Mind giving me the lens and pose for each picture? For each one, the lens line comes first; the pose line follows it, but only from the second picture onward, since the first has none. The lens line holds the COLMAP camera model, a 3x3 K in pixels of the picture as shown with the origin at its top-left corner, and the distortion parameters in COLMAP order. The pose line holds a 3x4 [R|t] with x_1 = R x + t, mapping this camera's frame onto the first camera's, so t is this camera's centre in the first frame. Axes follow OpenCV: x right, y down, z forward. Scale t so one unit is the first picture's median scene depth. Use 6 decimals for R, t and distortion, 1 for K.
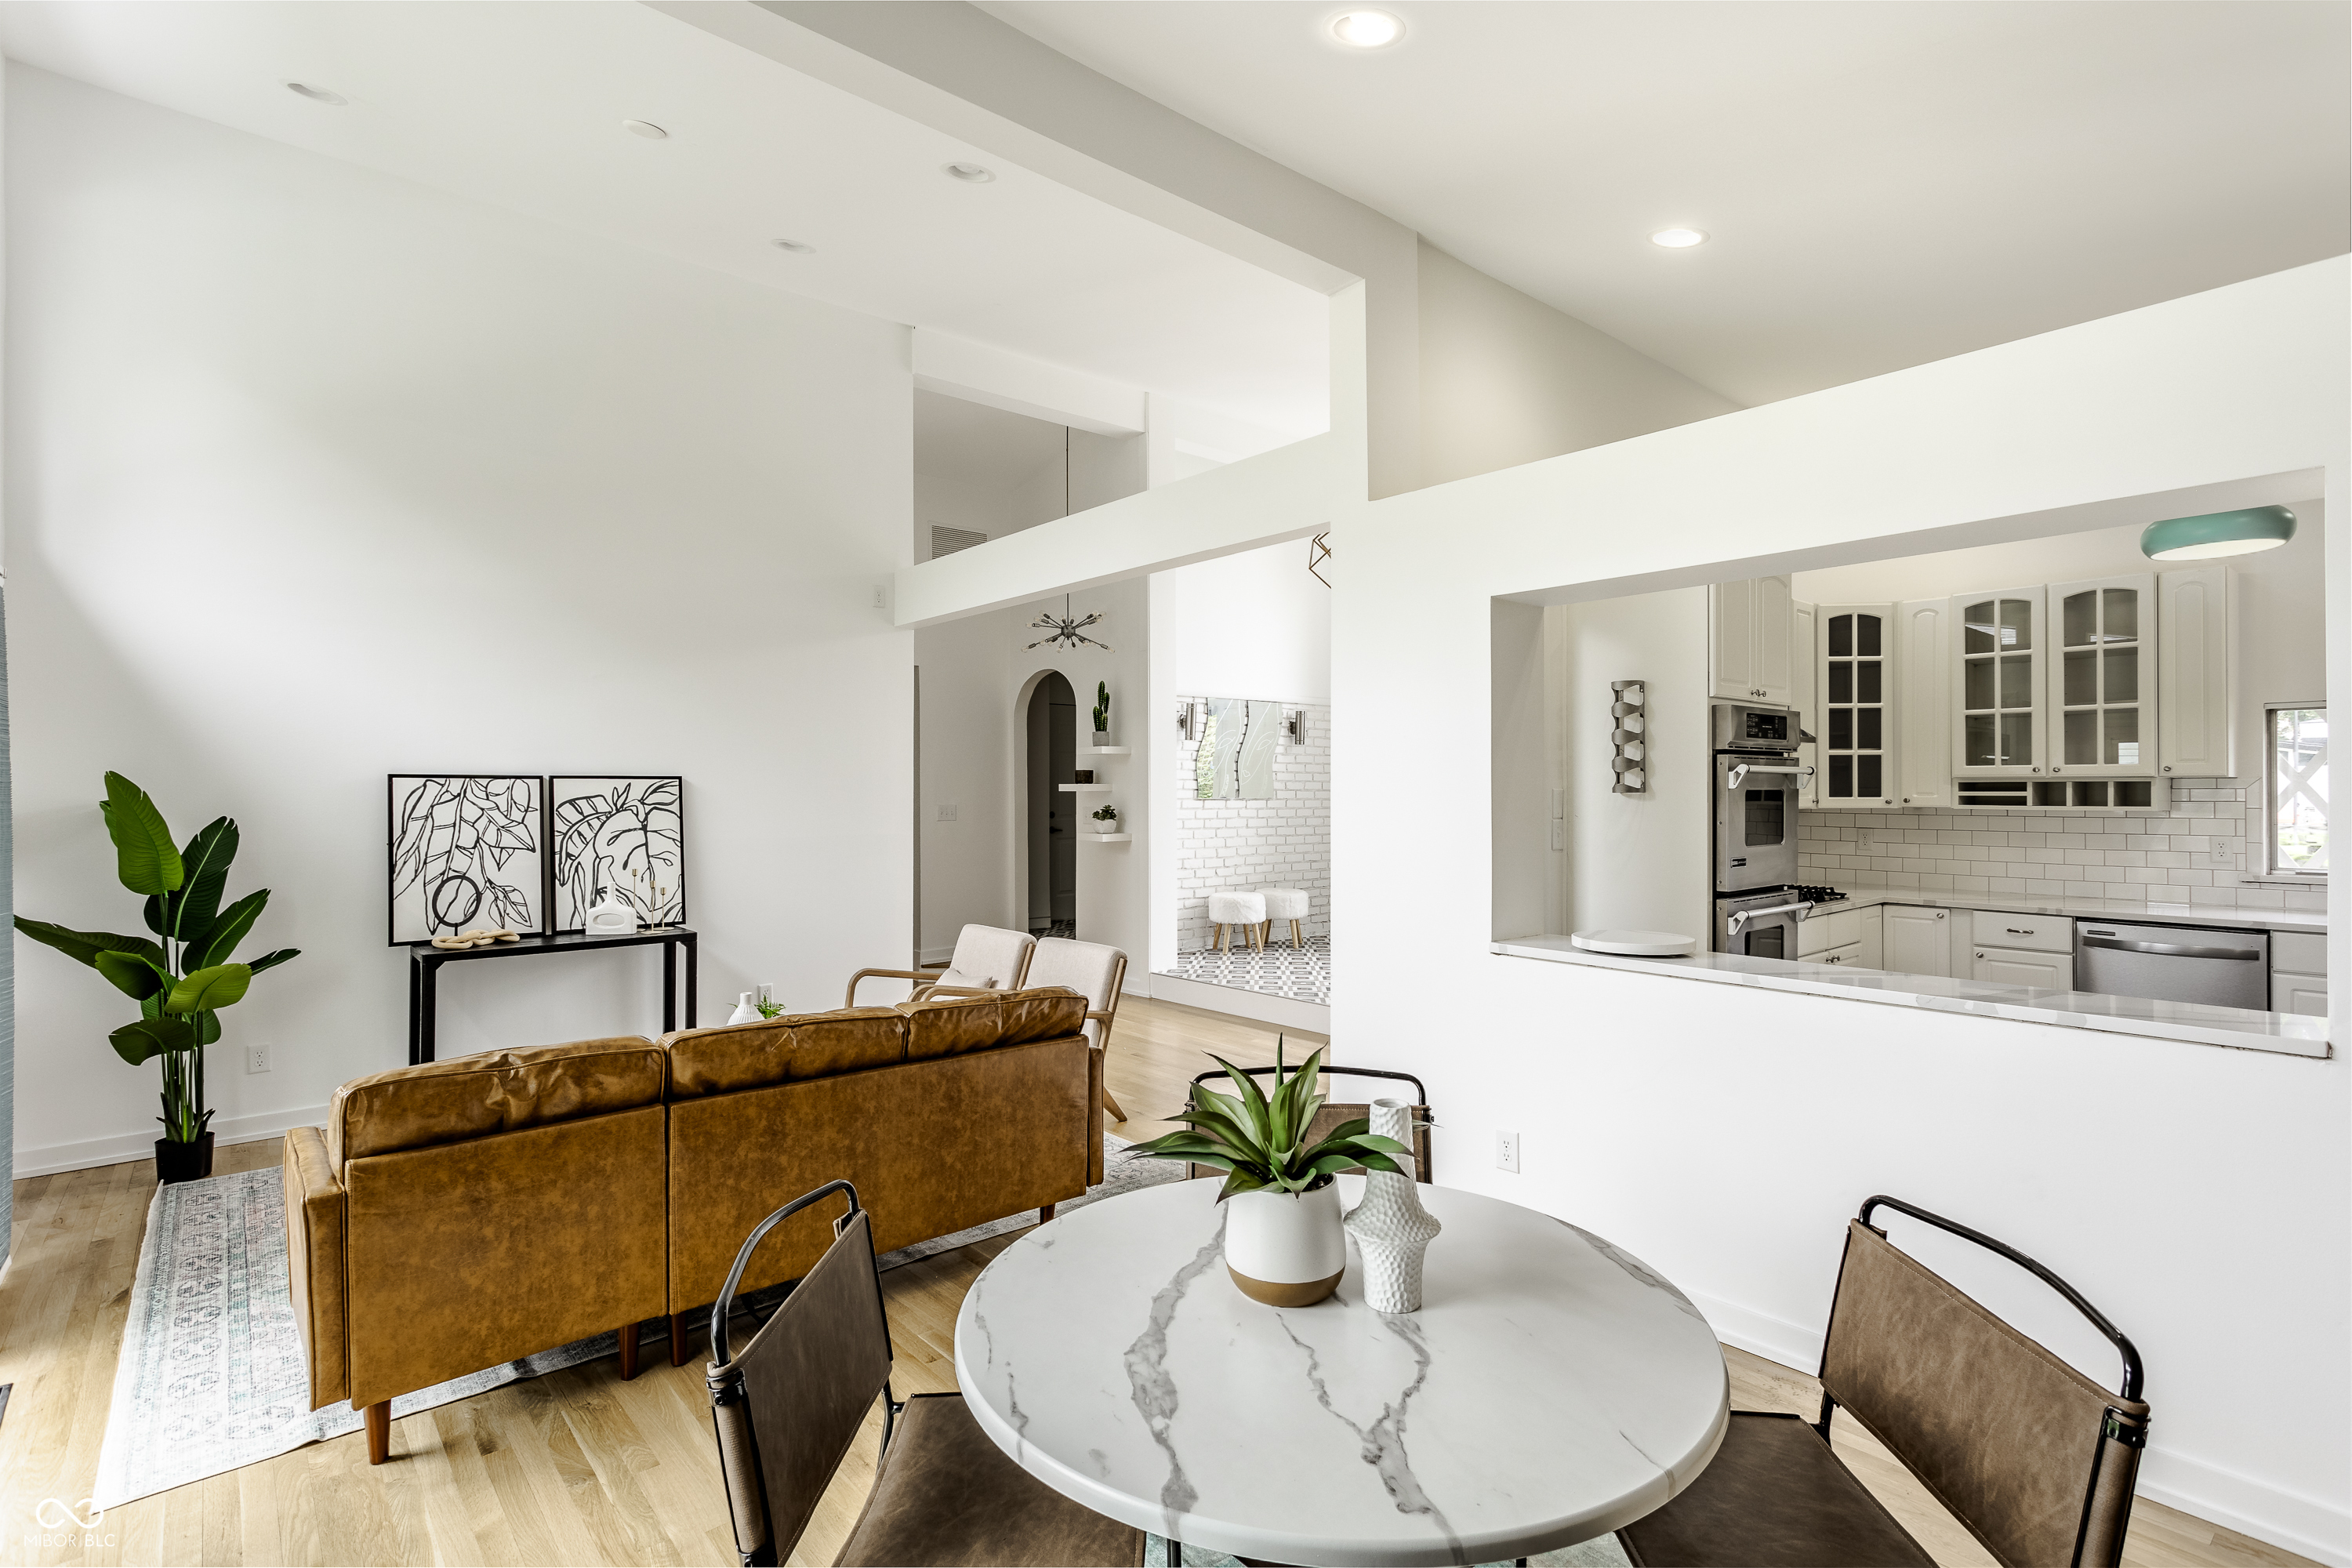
lens RADIAL K [[1147.6, 0, 1172.9], [0, 1147.6, 731.7], [0, 0, 1]] dist [0.002364, 0.000932]
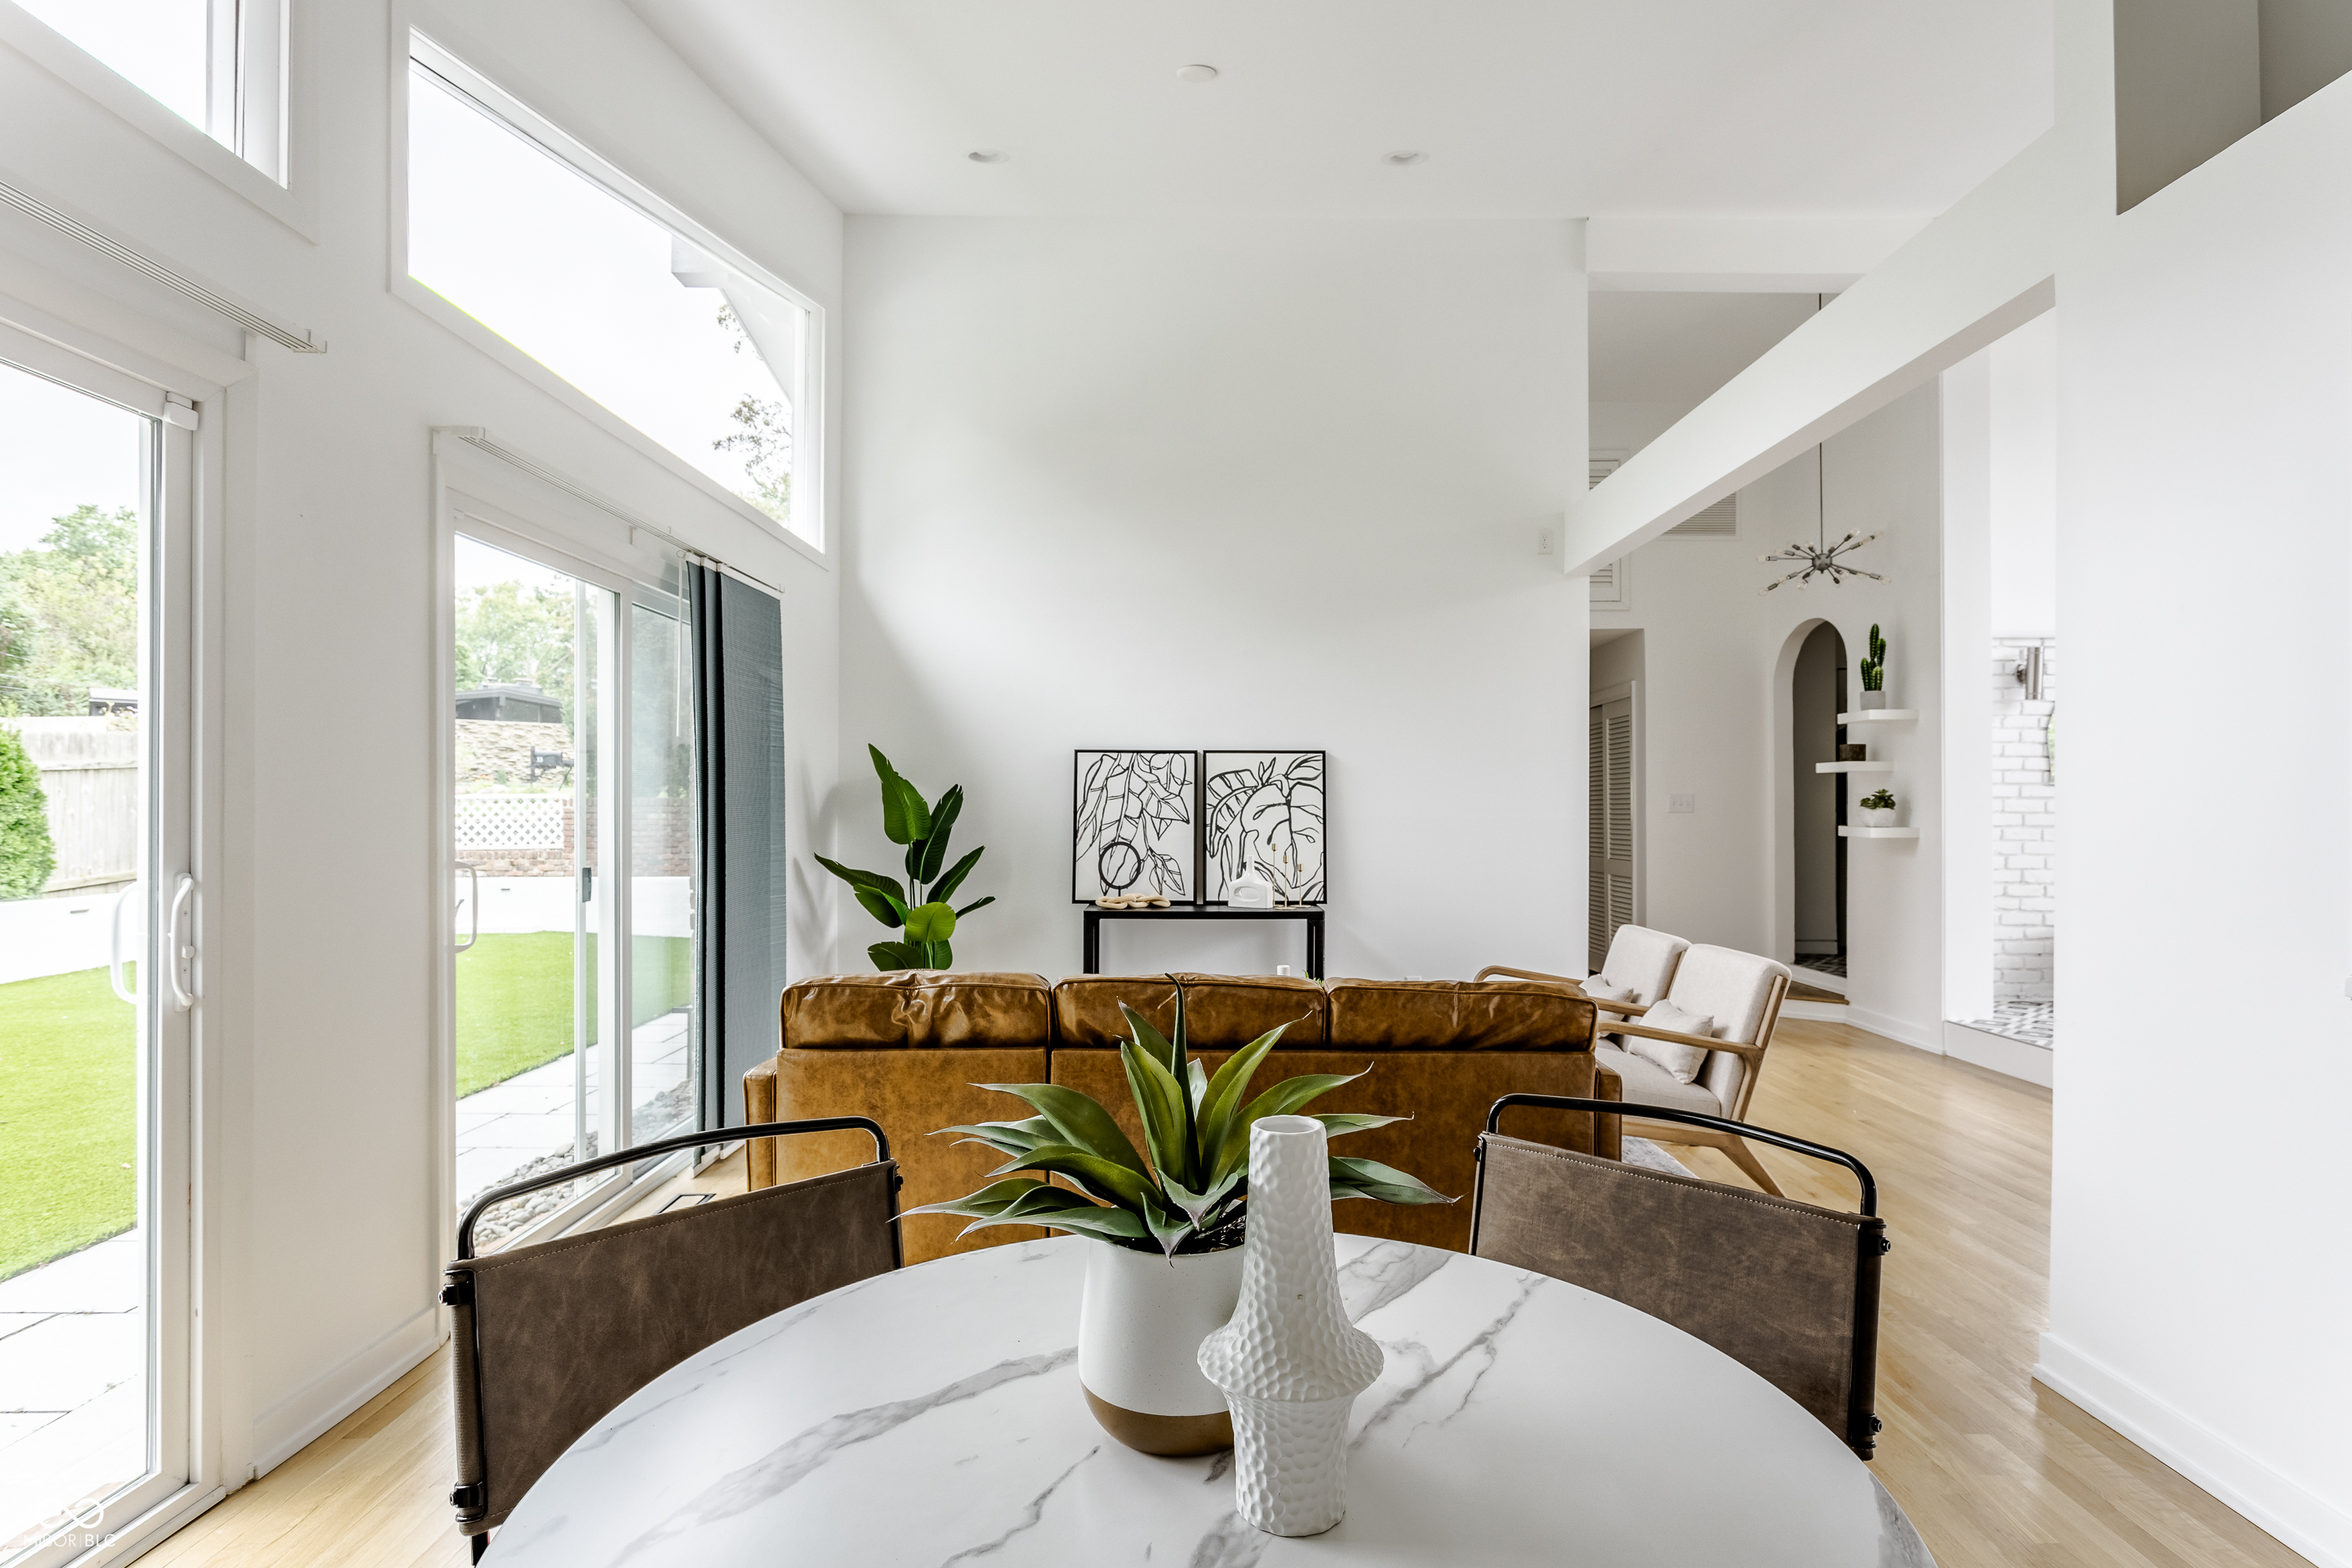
lens RADIAL K [[1214.1, 0, 1167.3], [0, 1214.1, 758.0], [0, 0, 1]] dist [-0.009635, 0.003669]
pose [[0.761175, -0.019671, -0.648248, 0.142609], [0.026699, 0.999643, 0.001015, 0.044479], [0.647996, -0.018080, 0.761429, 0.155827]]
